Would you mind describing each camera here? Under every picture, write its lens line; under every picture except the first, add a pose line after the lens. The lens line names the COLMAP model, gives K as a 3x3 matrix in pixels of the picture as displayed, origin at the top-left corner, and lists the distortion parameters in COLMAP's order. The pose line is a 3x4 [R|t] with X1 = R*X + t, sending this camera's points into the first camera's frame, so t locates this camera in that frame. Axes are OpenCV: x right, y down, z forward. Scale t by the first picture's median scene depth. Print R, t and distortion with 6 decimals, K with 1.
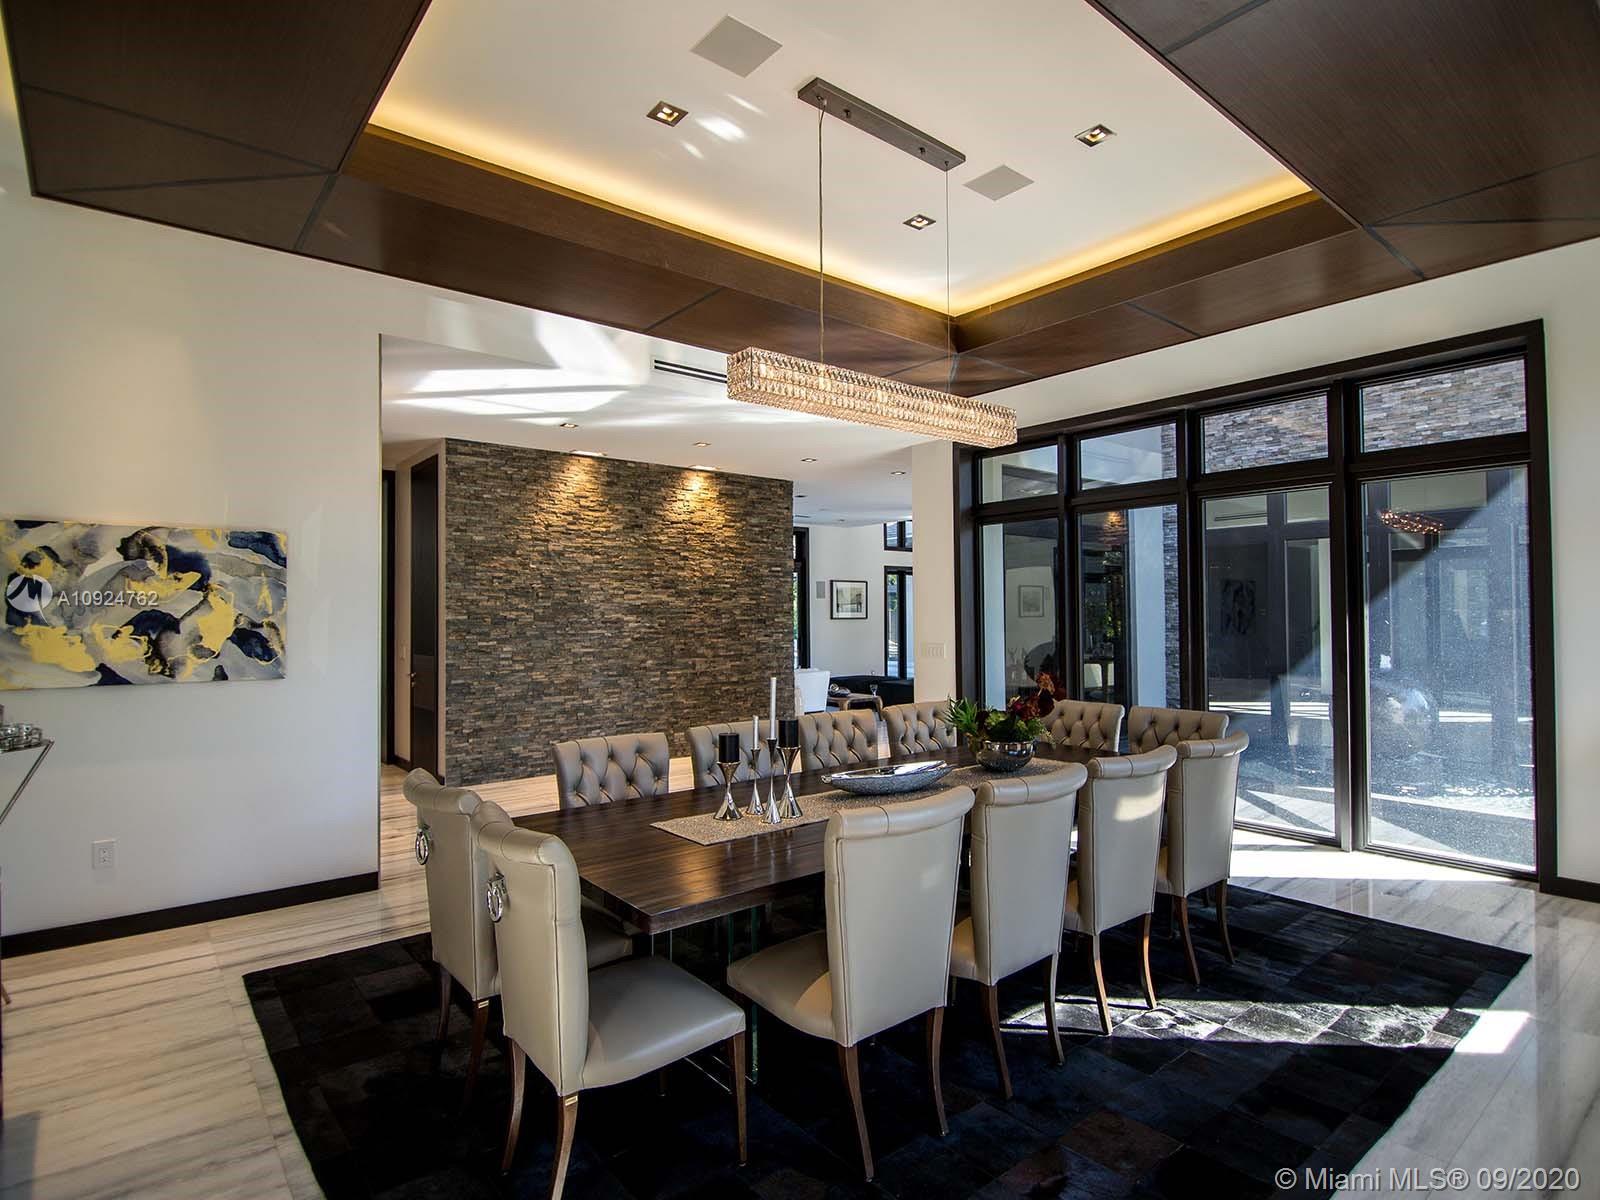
lens RADIAL K [[871.2, 0, 800.5], [0, 871.2, 598.0], [0, 0, 1]] dist [-0.006148, -0.003031]
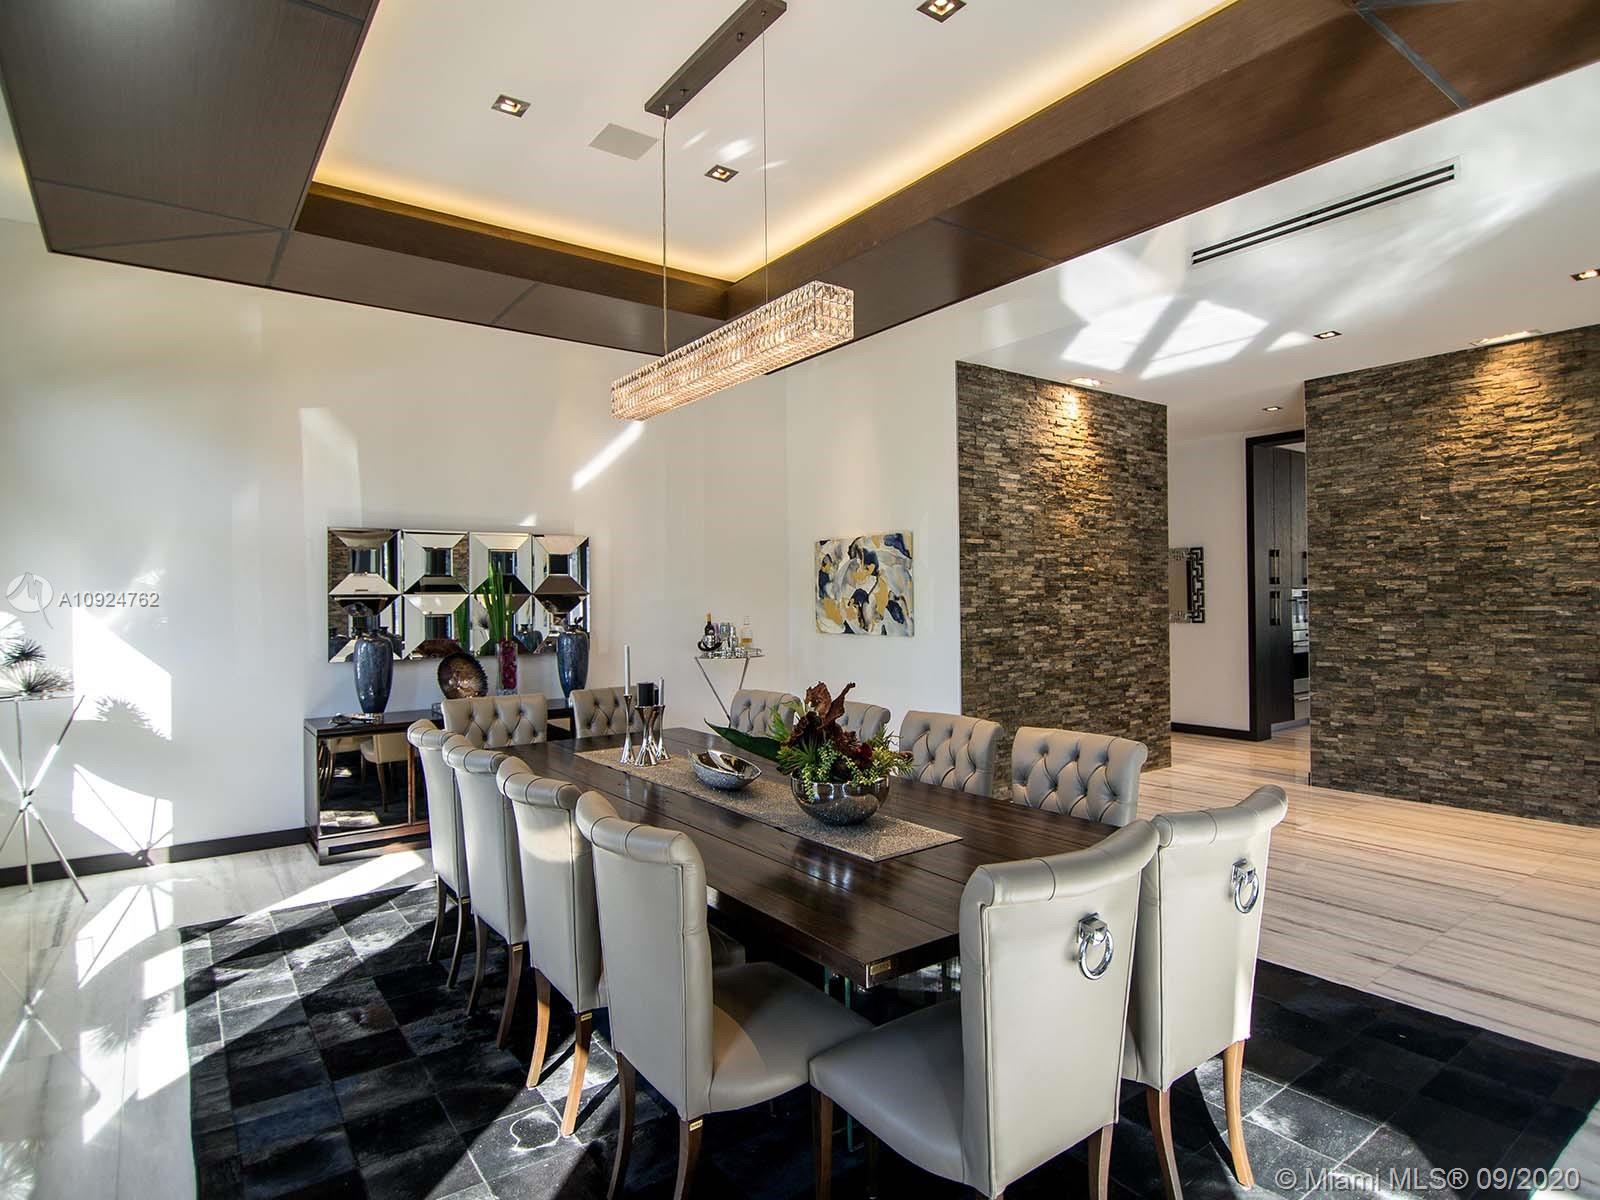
lens RADIAL K [[890.3, 0, 822.0], [0, 890.3, 595.5], [0, 0, 1]] dist [-0.003947, -0.002468]
pose [[-0.060356, 0.003603, -0.998170, 0.485124], [0.033026, 0.999453, 0.001610, 0.011334], [0.997630, -0.032868, -0.060442, 0.546924]]
